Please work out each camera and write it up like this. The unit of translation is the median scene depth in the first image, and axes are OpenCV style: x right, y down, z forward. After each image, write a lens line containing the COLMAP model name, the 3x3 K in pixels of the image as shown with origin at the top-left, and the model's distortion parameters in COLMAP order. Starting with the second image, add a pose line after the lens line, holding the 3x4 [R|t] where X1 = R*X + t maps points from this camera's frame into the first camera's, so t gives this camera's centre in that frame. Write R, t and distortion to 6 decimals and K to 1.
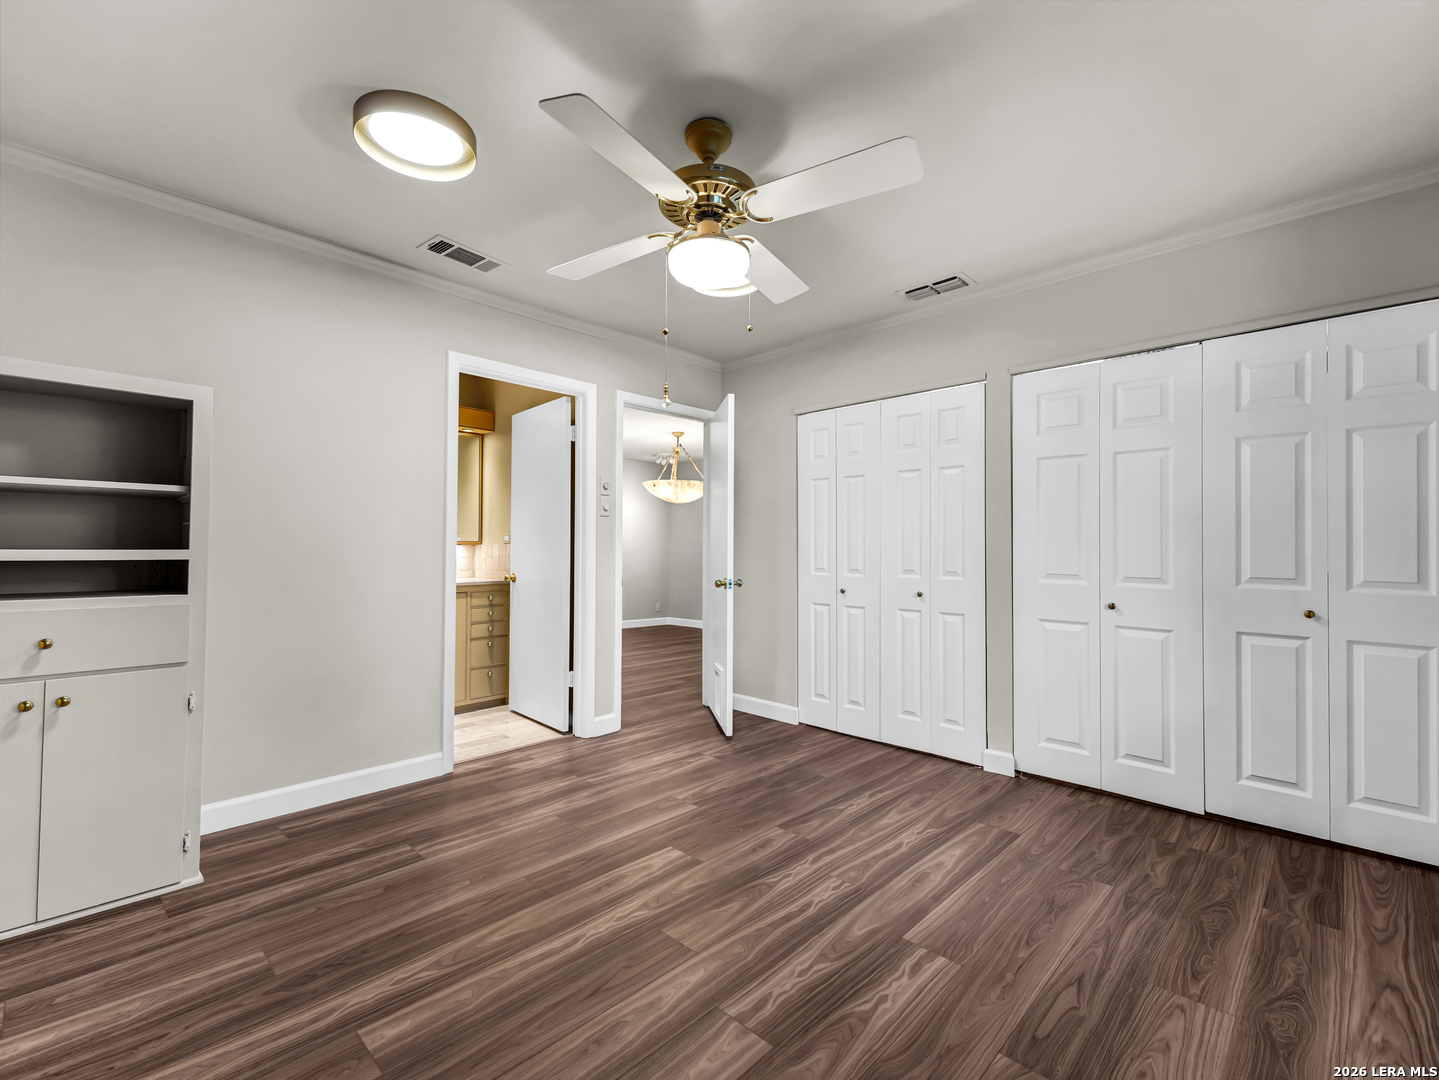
lens RADIAL K [[643.0, 0, 715.0], [0, 643.0, 536.1], [0, 0, 1]] dist [0.027352, -0.009537]
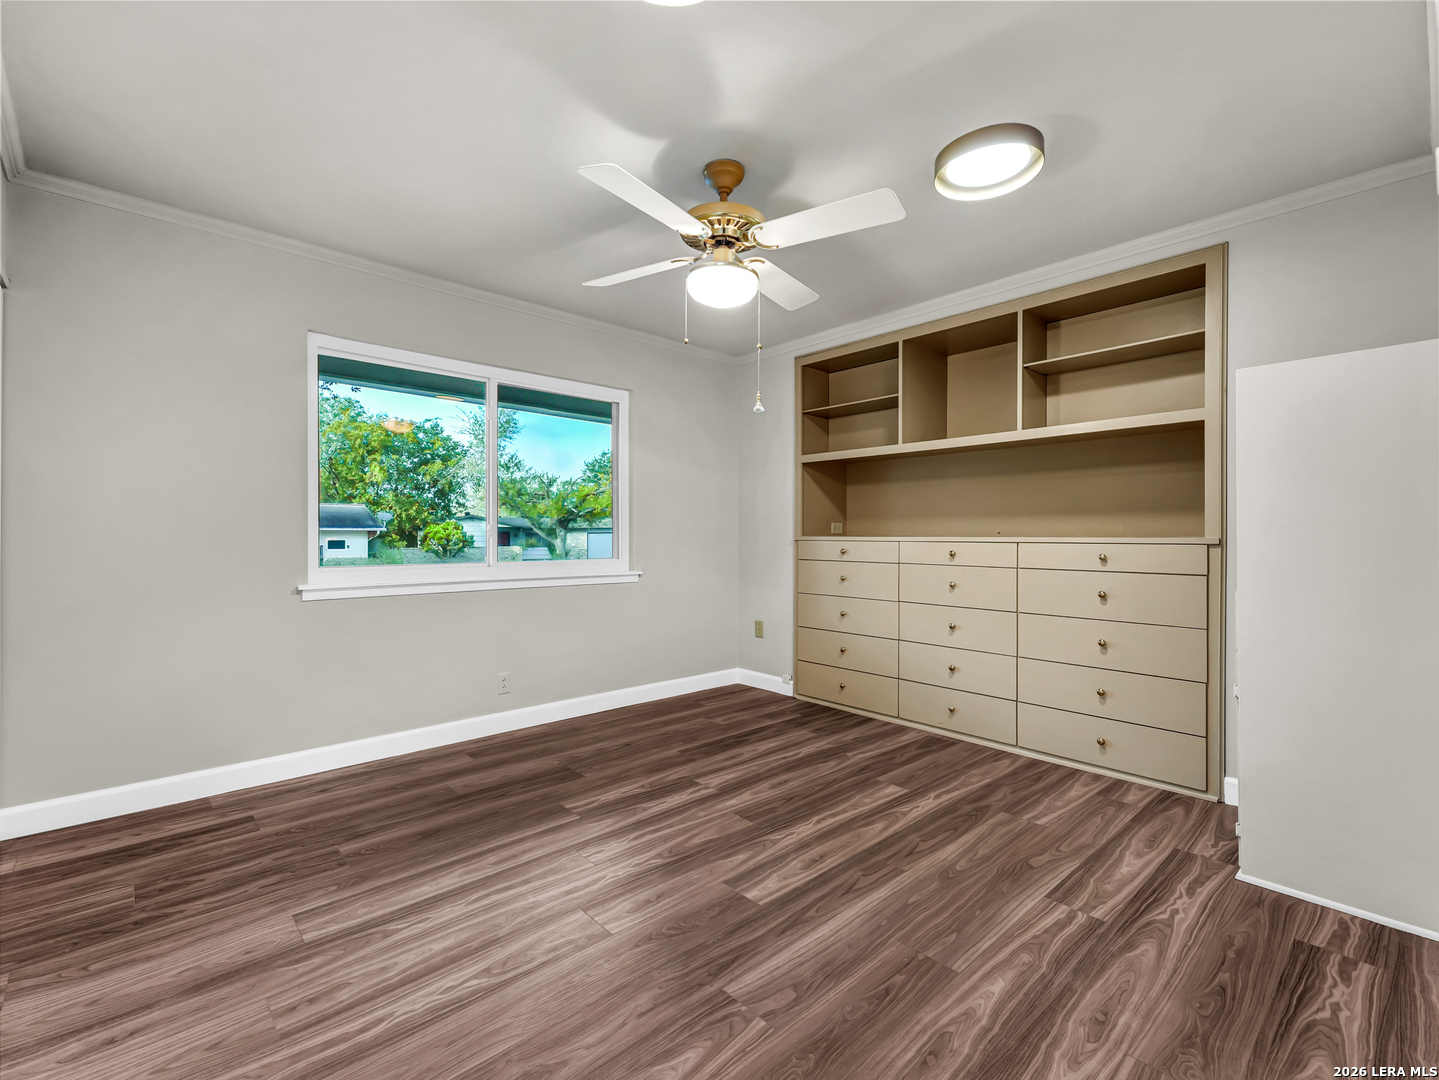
lens RADIAL K [[587.1, 0, 719.5], [0, 587.1, 540.0], [0, 0, 1]] dist [0.000134, 0.000010]
pose [[-0.998351, -0.005841, 0.057100, -0.065754], [-0.007108, 0.999732, -0.022010, 0.051593], [-0.056956, -0.022380, -0.998126, 2.027663]]
